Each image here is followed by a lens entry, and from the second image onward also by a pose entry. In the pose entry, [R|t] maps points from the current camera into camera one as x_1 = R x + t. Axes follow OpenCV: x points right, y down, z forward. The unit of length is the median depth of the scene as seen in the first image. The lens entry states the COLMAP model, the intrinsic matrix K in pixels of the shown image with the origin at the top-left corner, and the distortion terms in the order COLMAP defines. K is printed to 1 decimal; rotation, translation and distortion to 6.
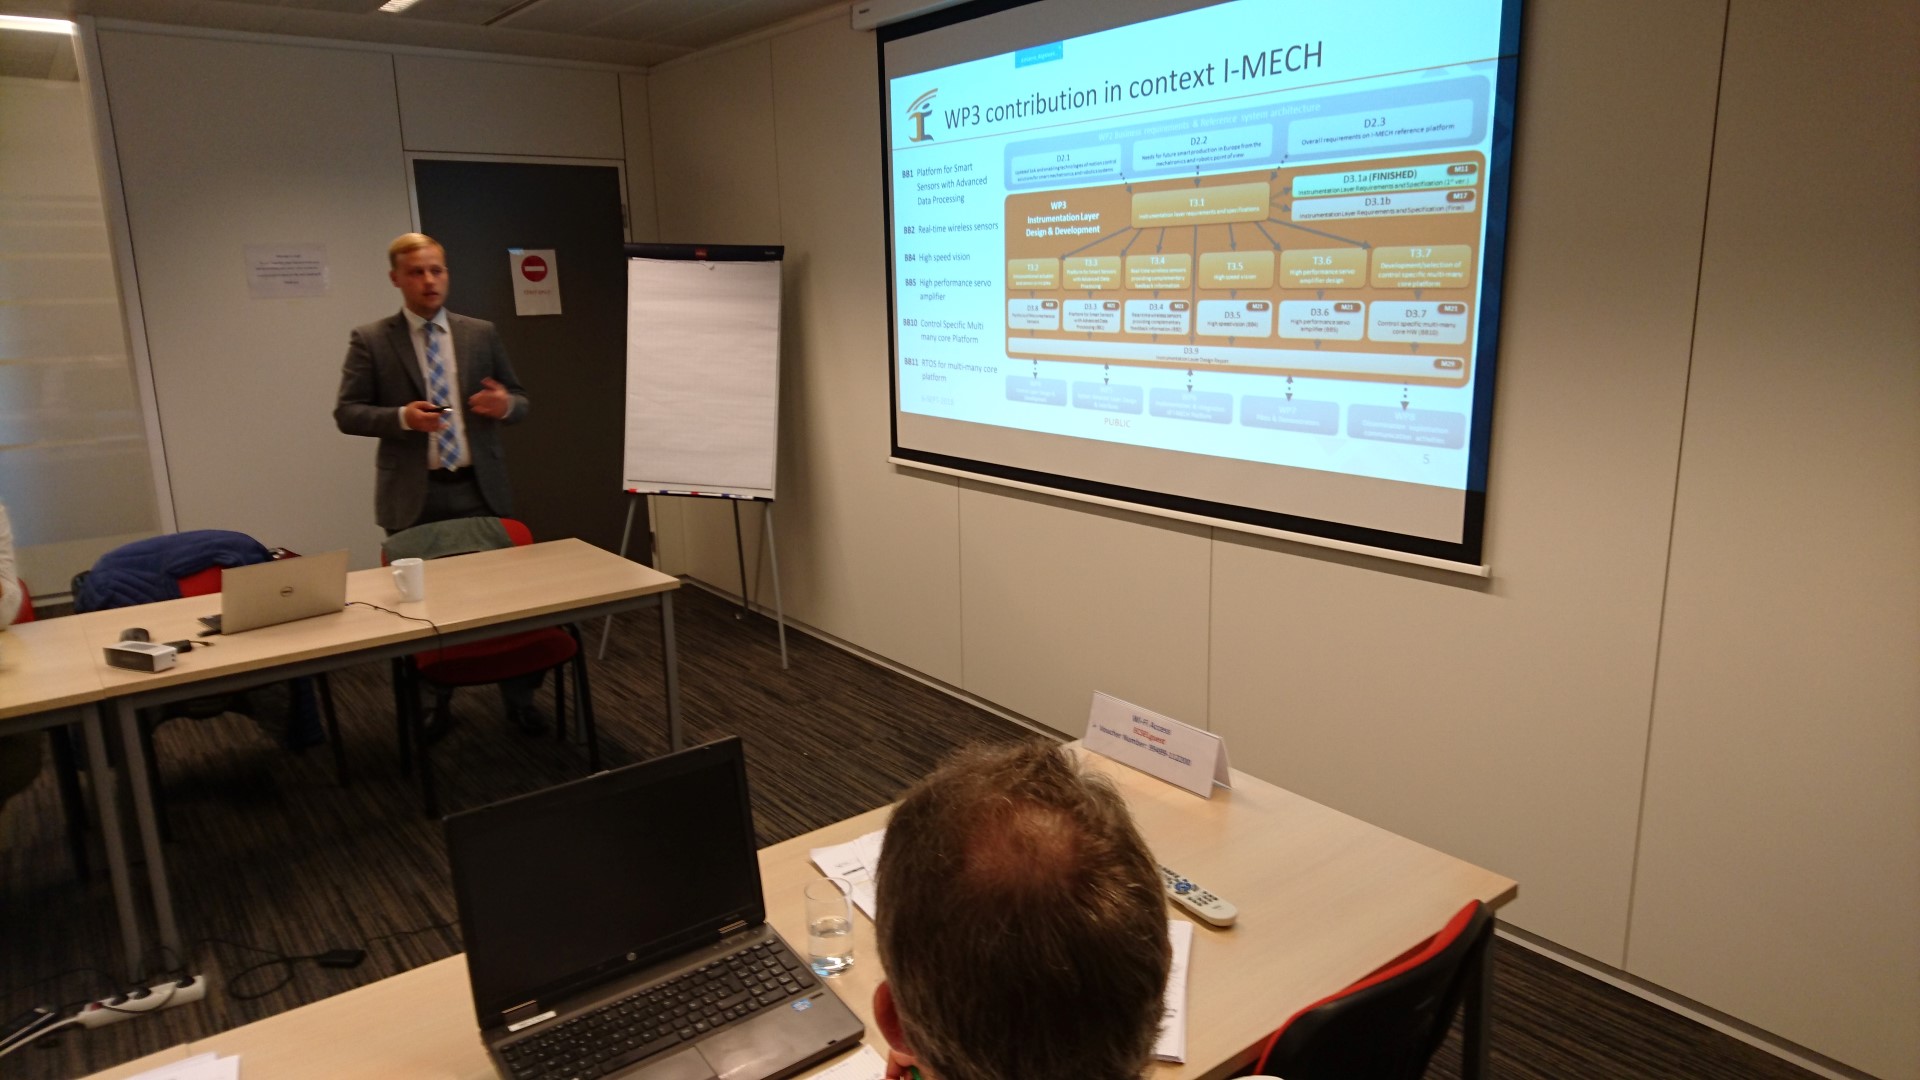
lens RADIAL K [[1213.6, 0, 960.0], [0, 1213.6, 540.0], [0, 0, 1]] dist [0.135272, -0.129148]
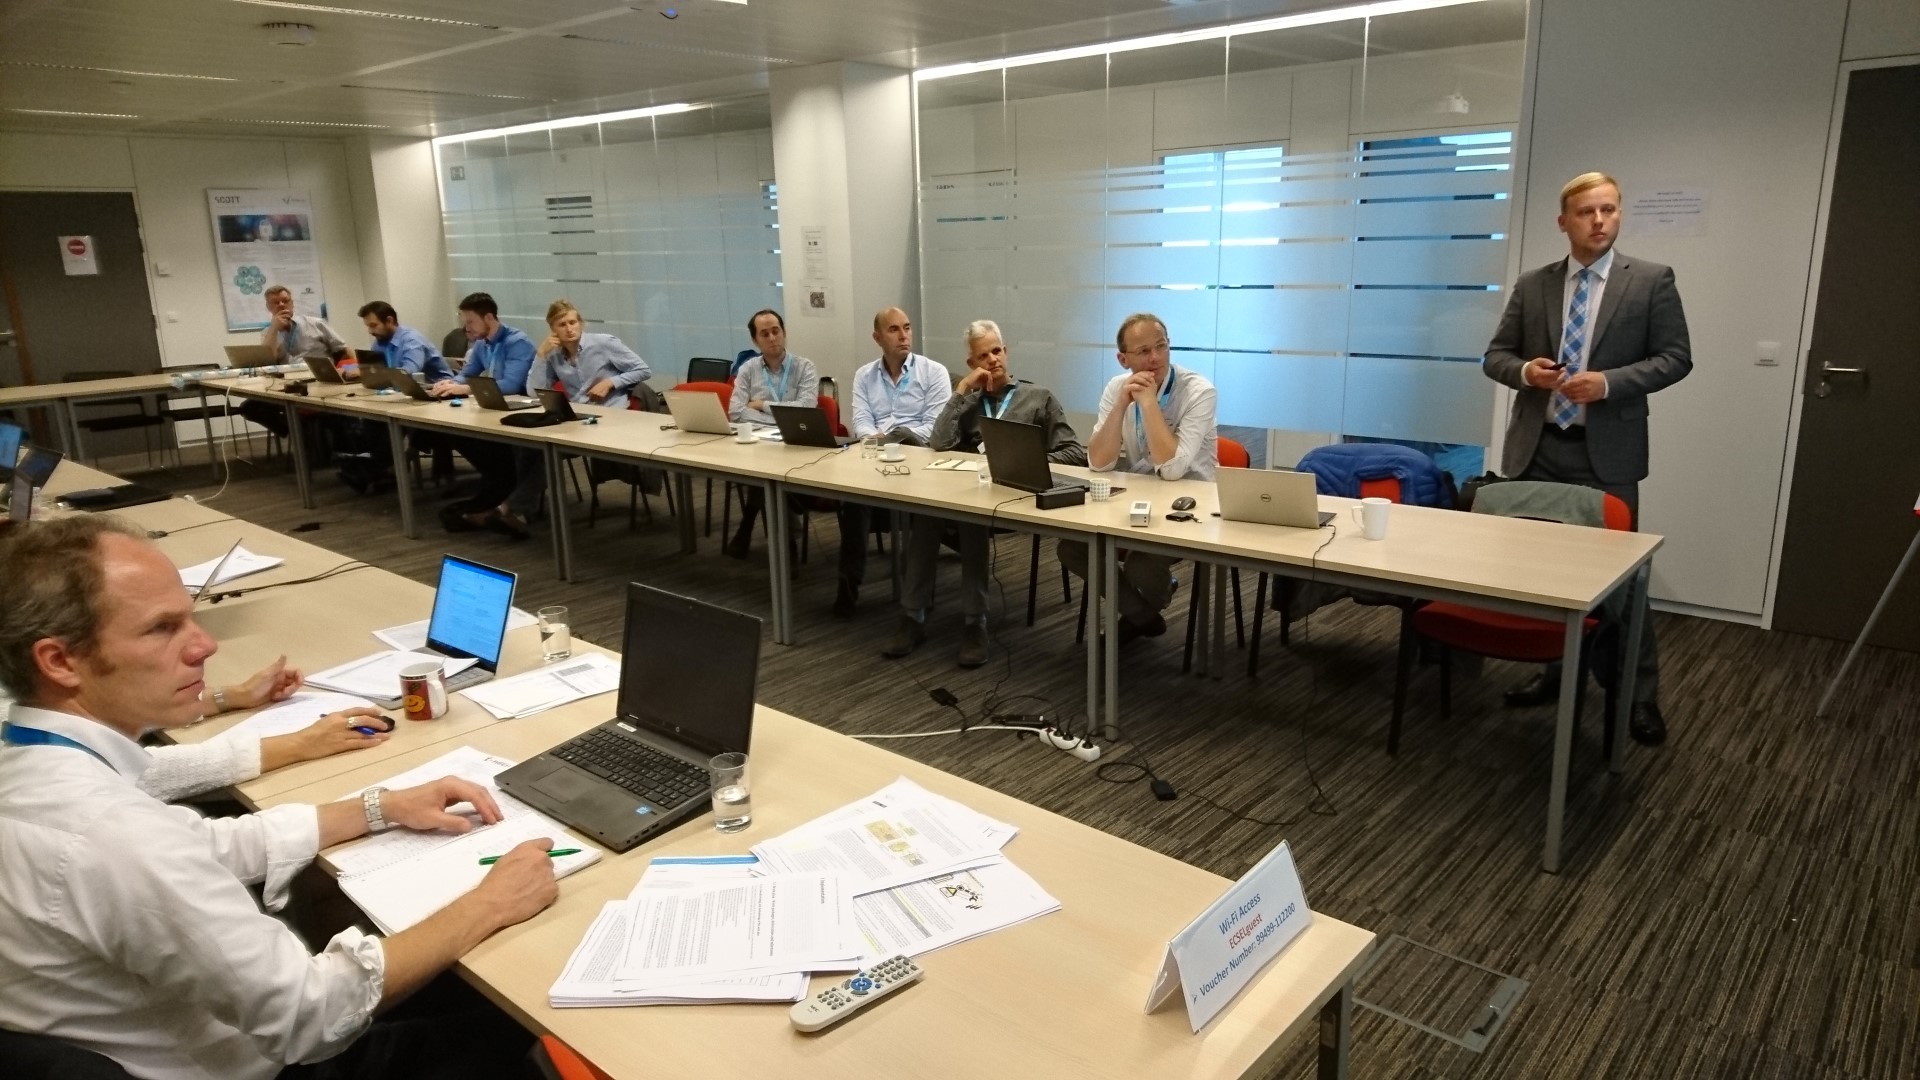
lens RADIAL K [[1213.6, 0, 960.0], [0, 1213.6, 540.0], [0, 0, 1]] dist [0.135272, -0.129148]
pose [[0.187703, 0.252717, -0.949158, 0.421030], [-0.196929, 0.956396, 0.215700, -0.093025], [0.962282, 0.146429, 0.229286, 0.378116]]
